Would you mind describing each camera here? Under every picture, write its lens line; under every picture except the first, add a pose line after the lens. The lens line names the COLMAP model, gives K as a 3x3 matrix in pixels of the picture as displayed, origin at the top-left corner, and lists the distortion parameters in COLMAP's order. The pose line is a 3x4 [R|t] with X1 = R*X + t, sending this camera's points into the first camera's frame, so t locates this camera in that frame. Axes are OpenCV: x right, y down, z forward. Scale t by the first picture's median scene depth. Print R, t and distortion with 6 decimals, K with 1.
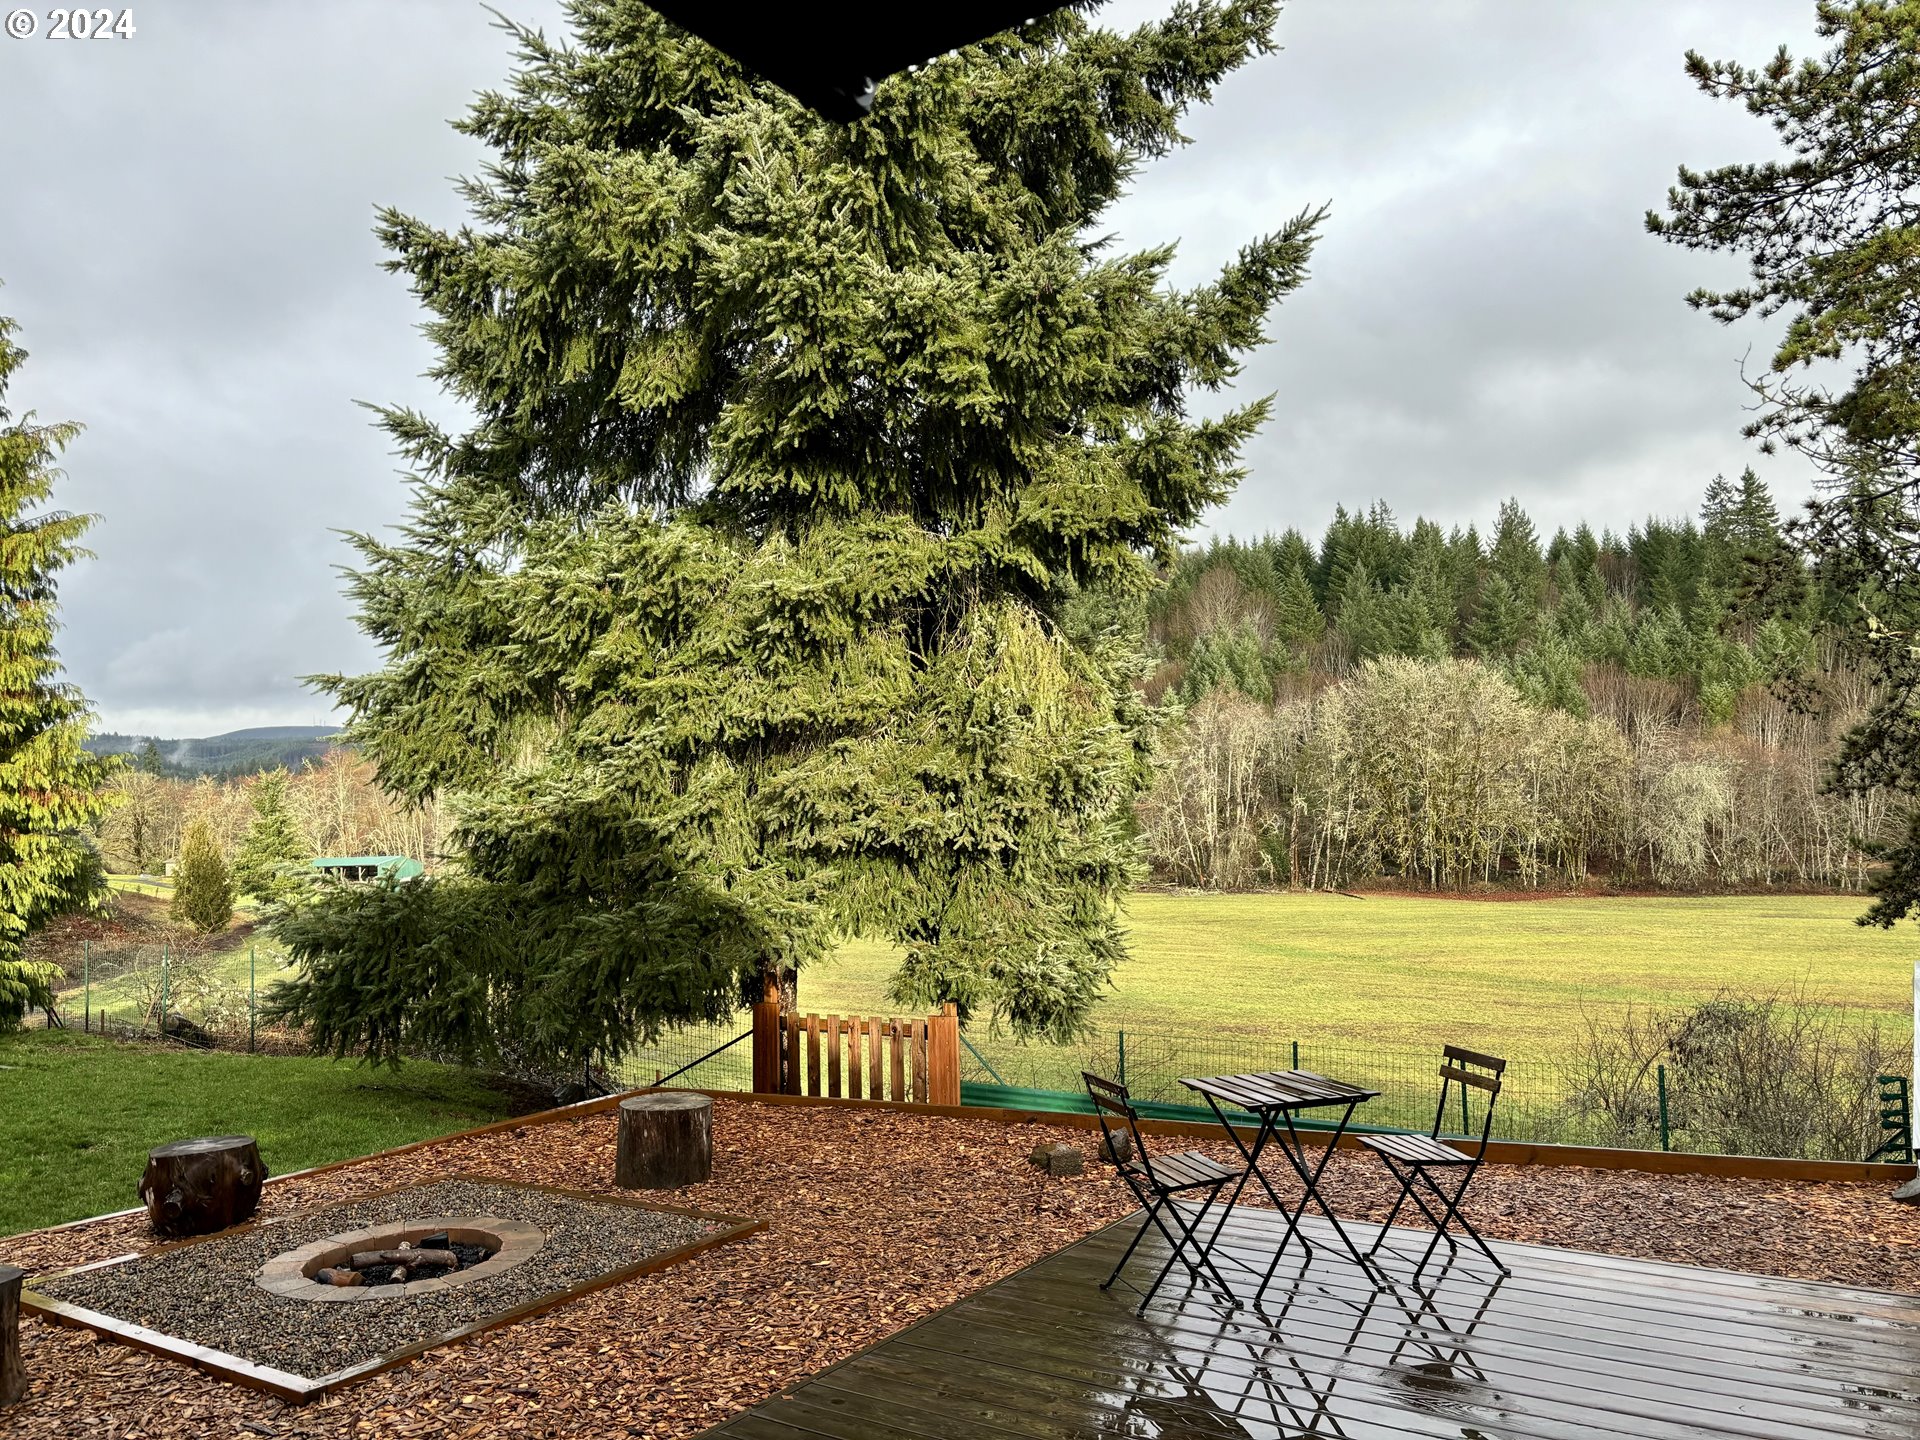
lens RADIAL K [[1453.1, 0, 965.5], [0, 1453.1, 726.0], [0, 0, 1]] dist [0.027251, -0.005247]
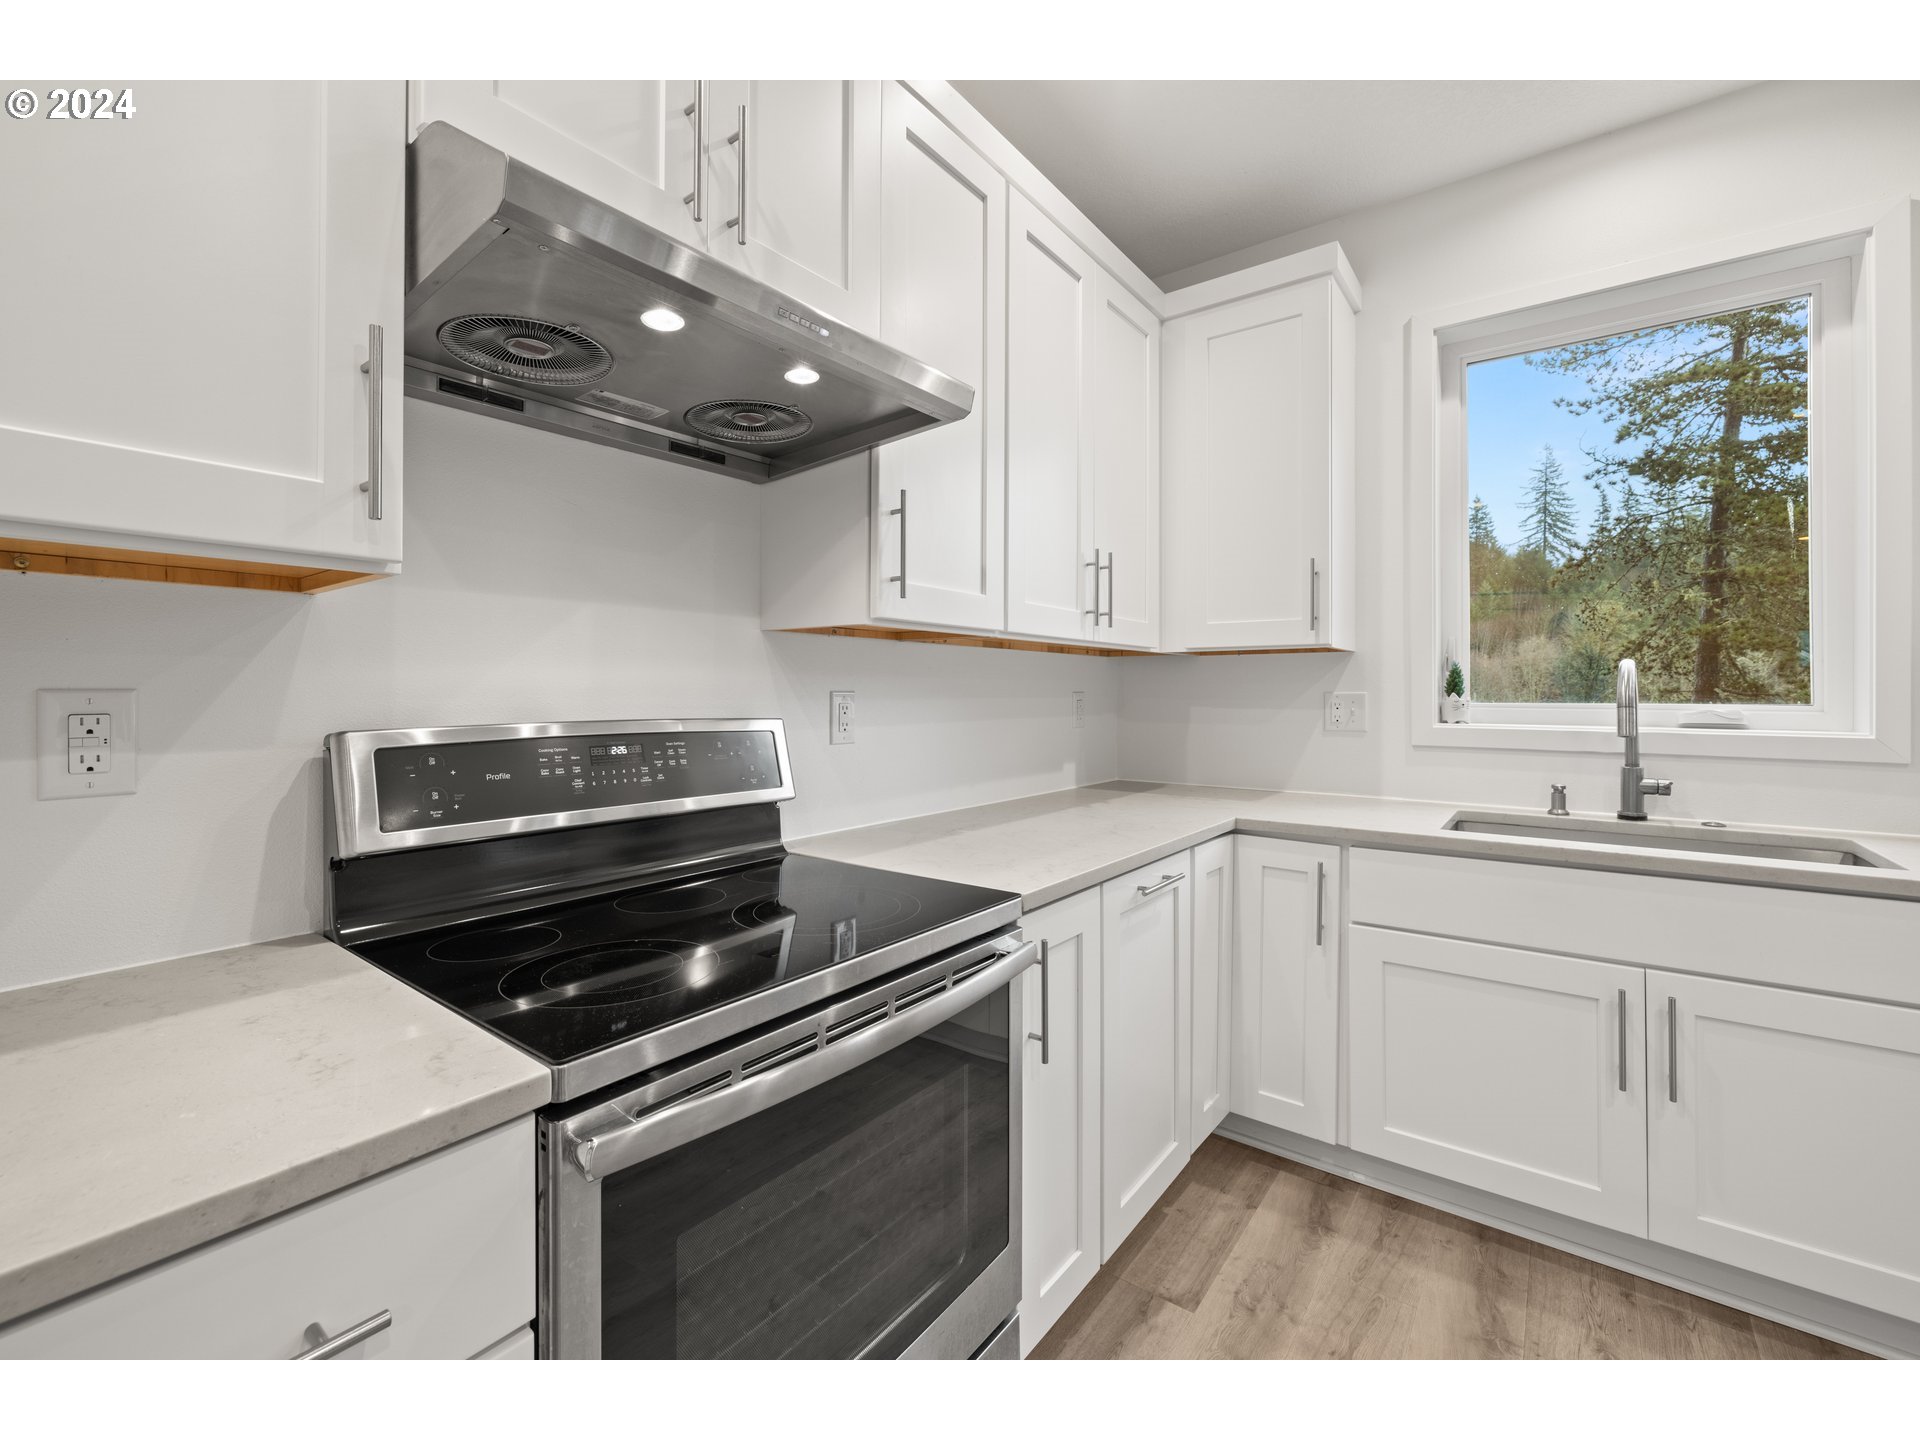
lens RADIAL K [[813.0, 0, 956.2], [0, 813.0, 686.4], [0, 0, 1]] dist [-0.000702, 0.000325]
pose [[0.997694, 0.032166, -0.059764, -0.177443], [-0.028193, 0.997410, 0.066173, 0.015324], [0.061737, -0.064335, 0.996017, -0.080278]]
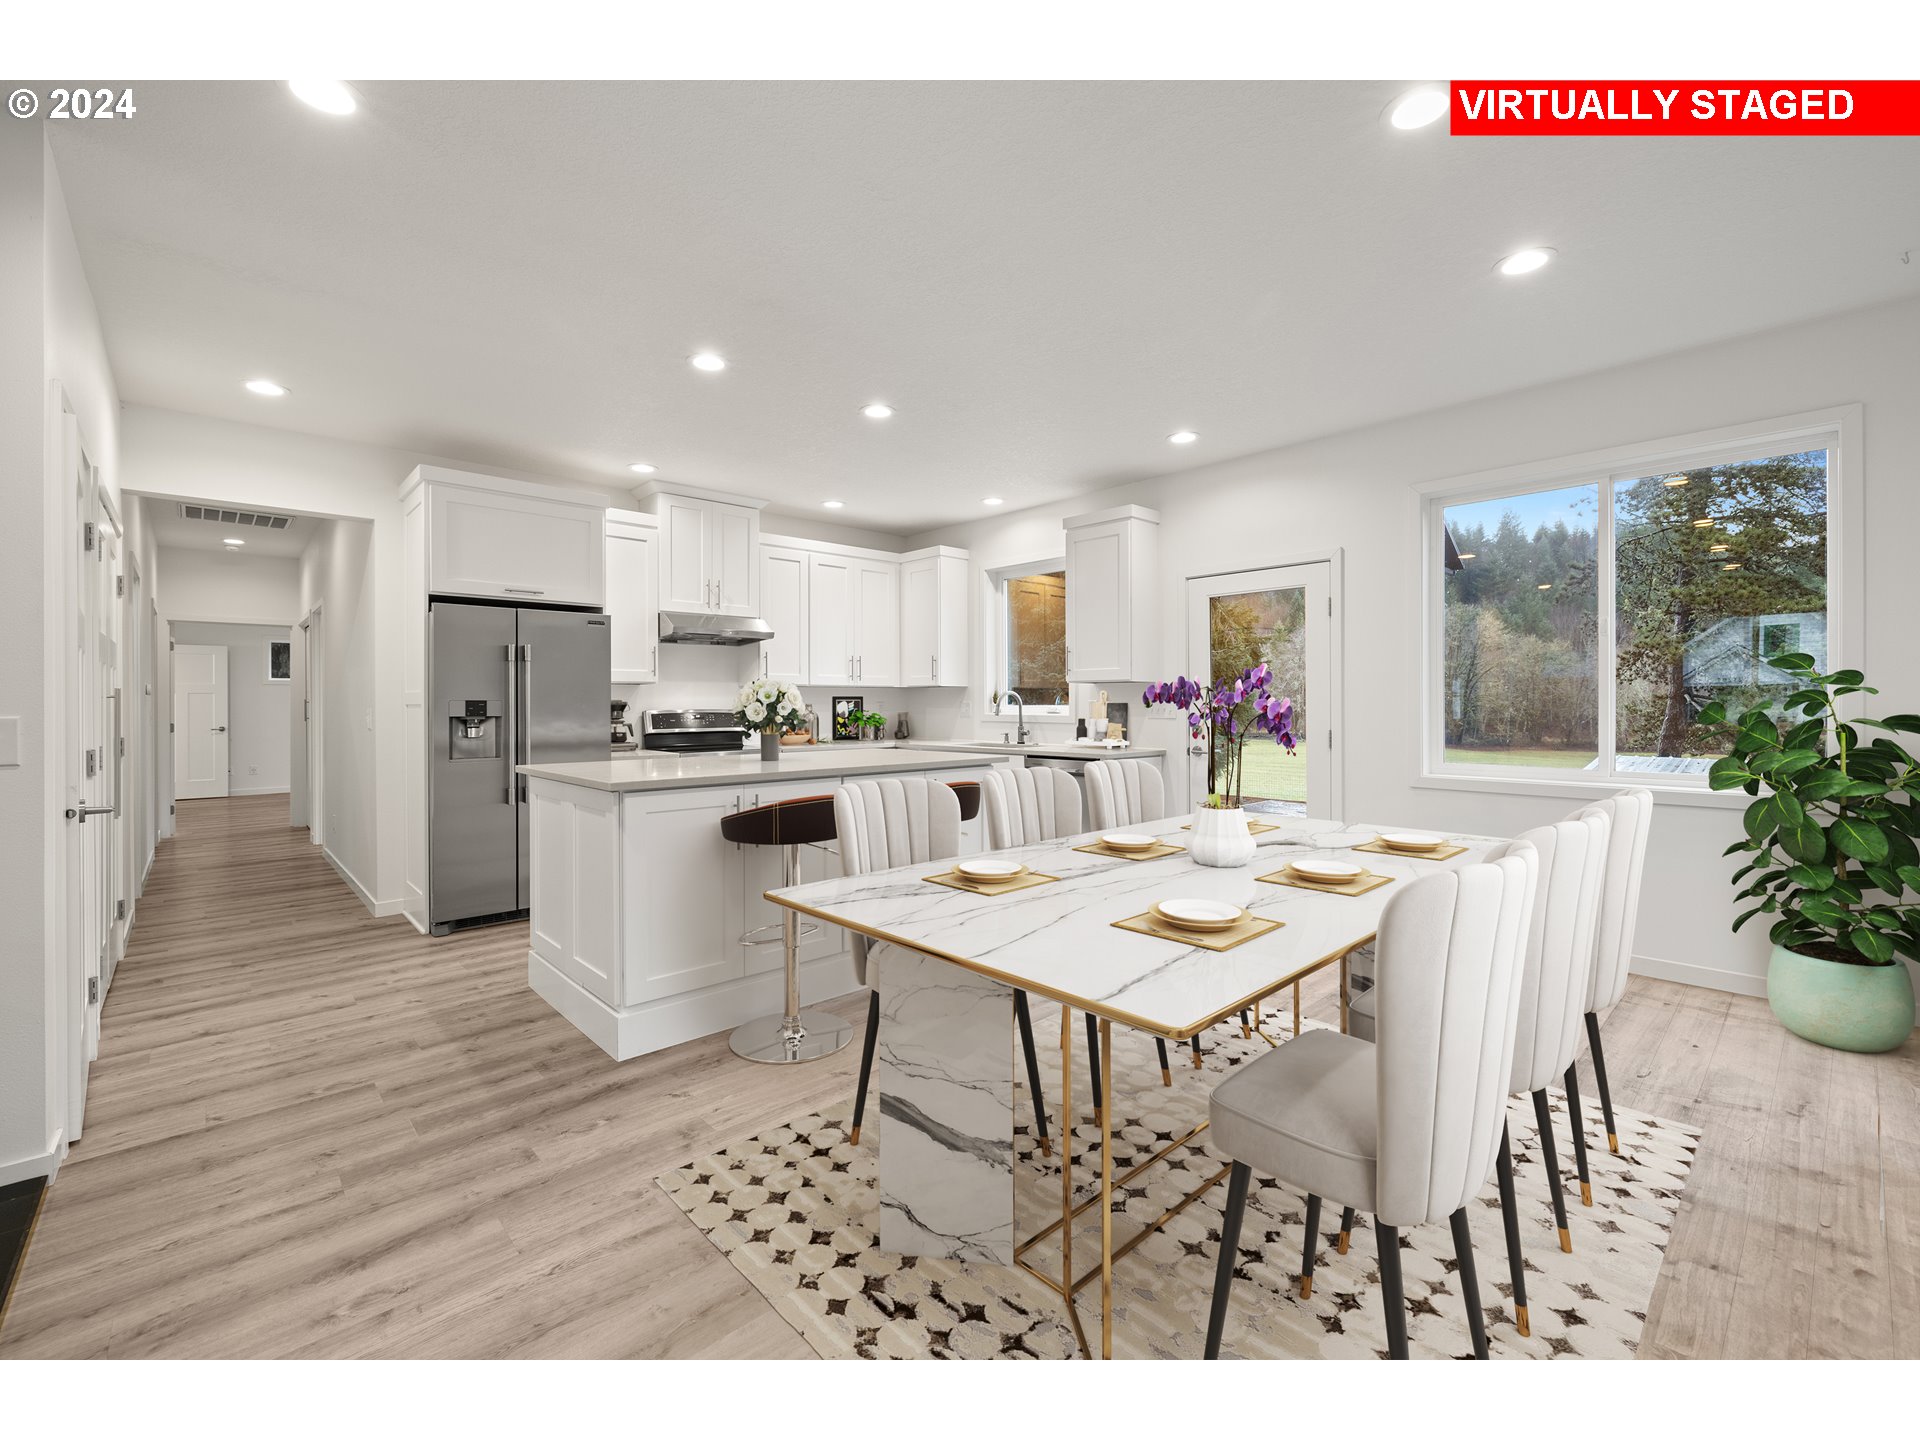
lens RADIAL K [[811.8, 0, 954.6], [0, 811.8, 701.2], [0, 0, 1]] dist [-0.001127, -0.000331]
pose [[0.971663, 0.026955, -0.234831, -0.029386], [-0.009299, 0.997067, 0.075971, -0.005724], [0.236190, -0.071634, 0.969063, -0.309592]]
